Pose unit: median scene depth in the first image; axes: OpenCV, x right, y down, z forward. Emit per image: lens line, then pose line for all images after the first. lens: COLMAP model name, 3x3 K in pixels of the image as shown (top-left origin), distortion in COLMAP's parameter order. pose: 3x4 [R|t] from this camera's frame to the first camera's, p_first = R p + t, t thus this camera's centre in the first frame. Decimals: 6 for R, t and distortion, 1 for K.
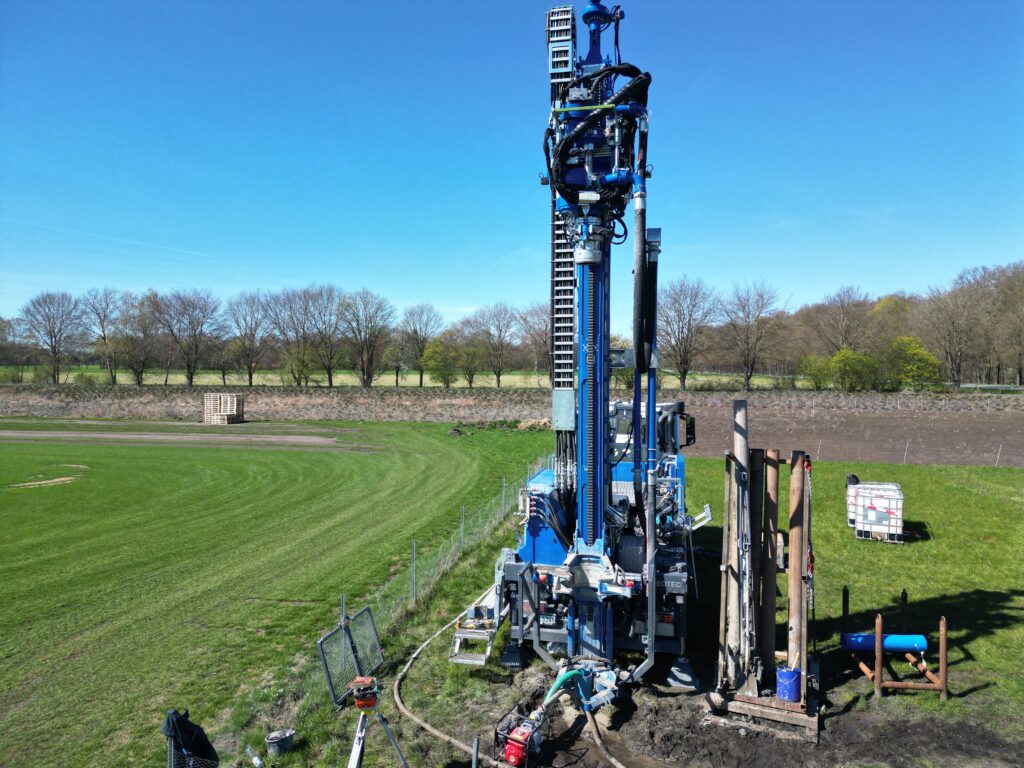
lens RADIAL K [[729.0, 0, 512.0], [0, 729.0, 384.0], [0, 0, 1]] dist [0.031204, -0.001053]
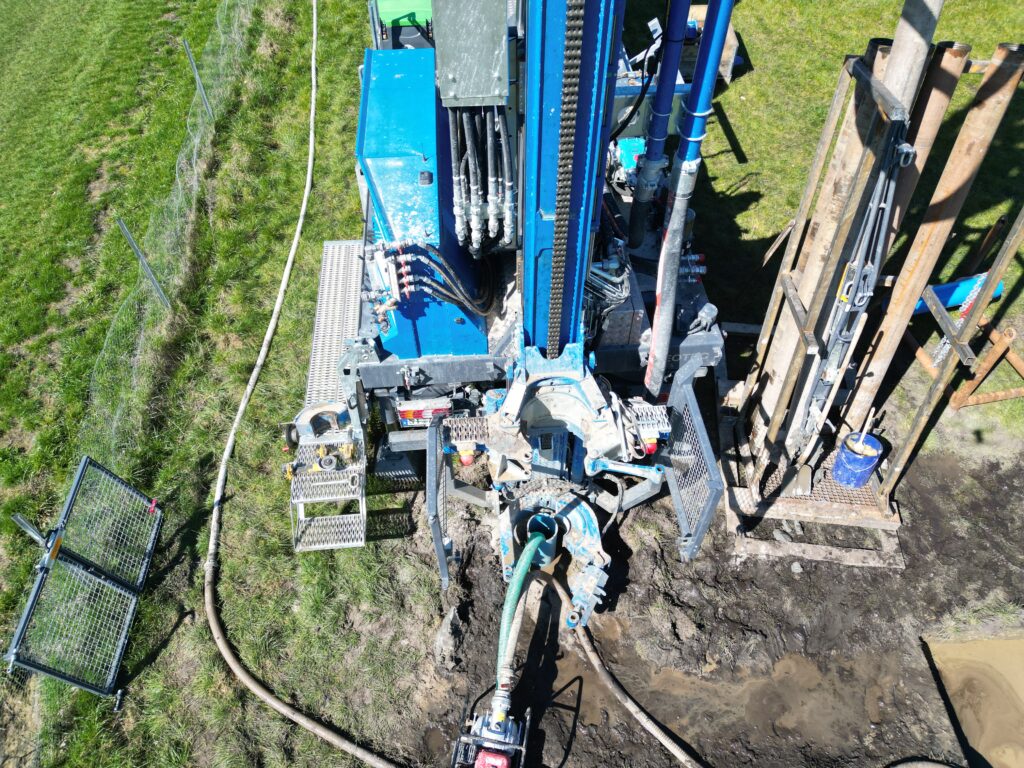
lens RADIAL K [[729.0, 0, 512.0], [0, 729.0, 384.0], [0, 0, 1]] dist [0.031204, -0.001053]
pose [[0.952351, -0.239448, 0.188924, -0.006997], [0.012912, 0.650511, 0.759387, -0.112849], [-0.304731, -0.720763, 0.622607, 0.715974]]
